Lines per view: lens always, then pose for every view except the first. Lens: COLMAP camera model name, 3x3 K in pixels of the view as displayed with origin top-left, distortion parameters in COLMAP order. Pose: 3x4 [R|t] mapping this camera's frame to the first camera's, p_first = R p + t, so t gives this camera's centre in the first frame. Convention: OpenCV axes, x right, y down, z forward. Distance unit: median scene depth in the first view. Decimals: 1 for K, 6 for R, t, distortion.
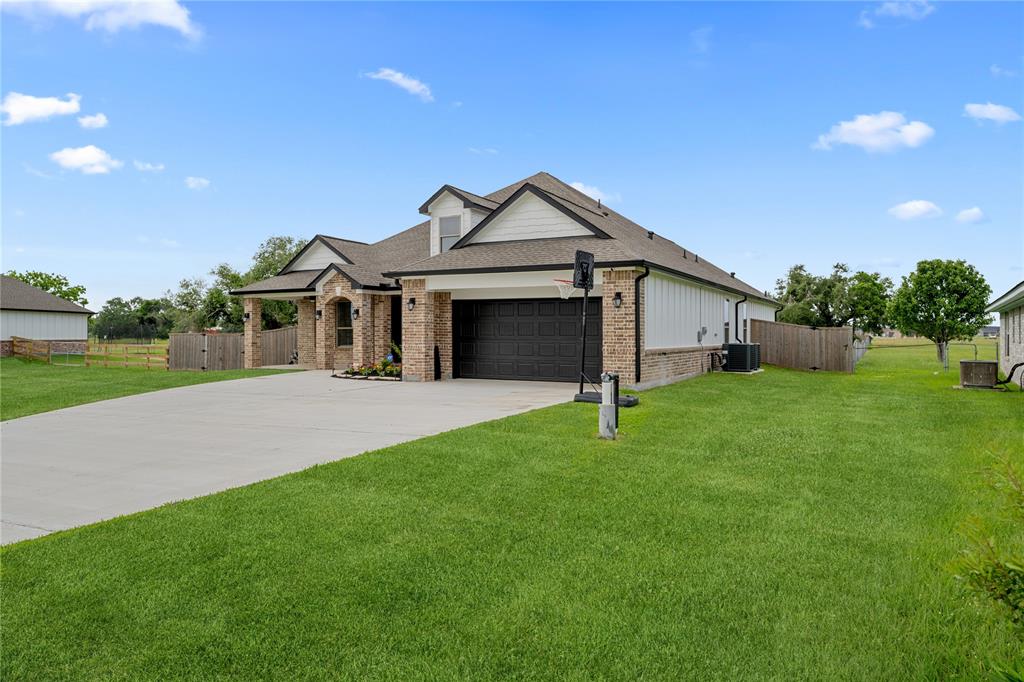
lens RADIAL K [[680.9, 0, 512.8], [0, 680.9, 338.9], [0, 0, 1]] dist [-0.030740, 0.000348]
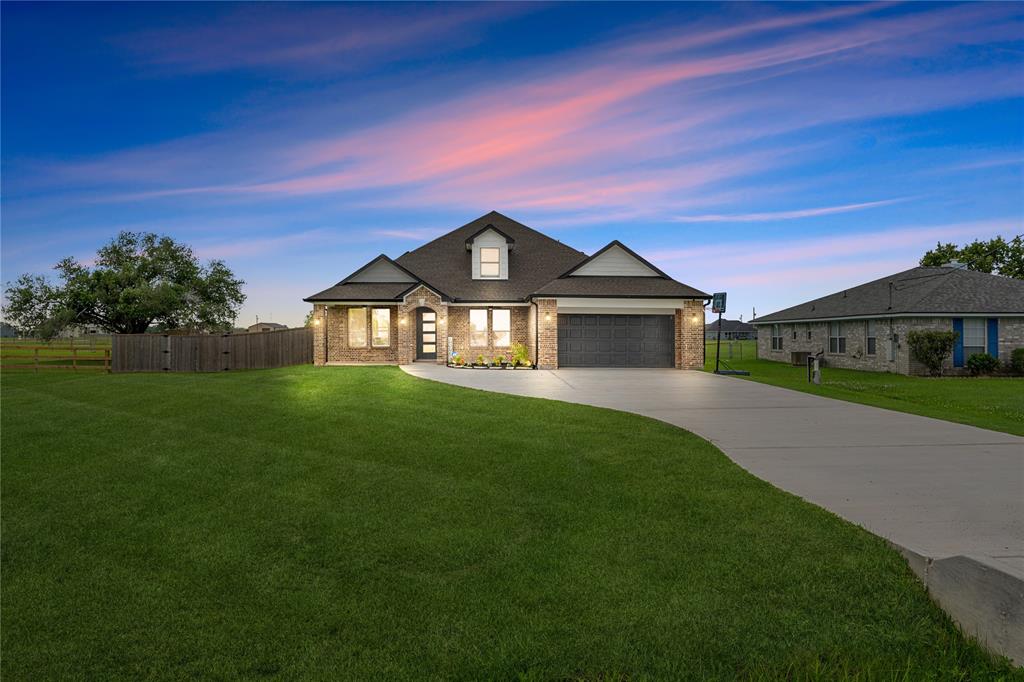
lens RADIAL K [[680.9, 0, 508.2], [0, 680.9, 341.3], [0, 0, 1]] dist [-0.030740, 0.000348]
pose [[0.861027, -0.002496, 0.508554, -0.764355], [-0.000135, 0.999987, 0.005137, -0.004404], [-0.508560, -0.004492, 0.861015, -0.166099]]
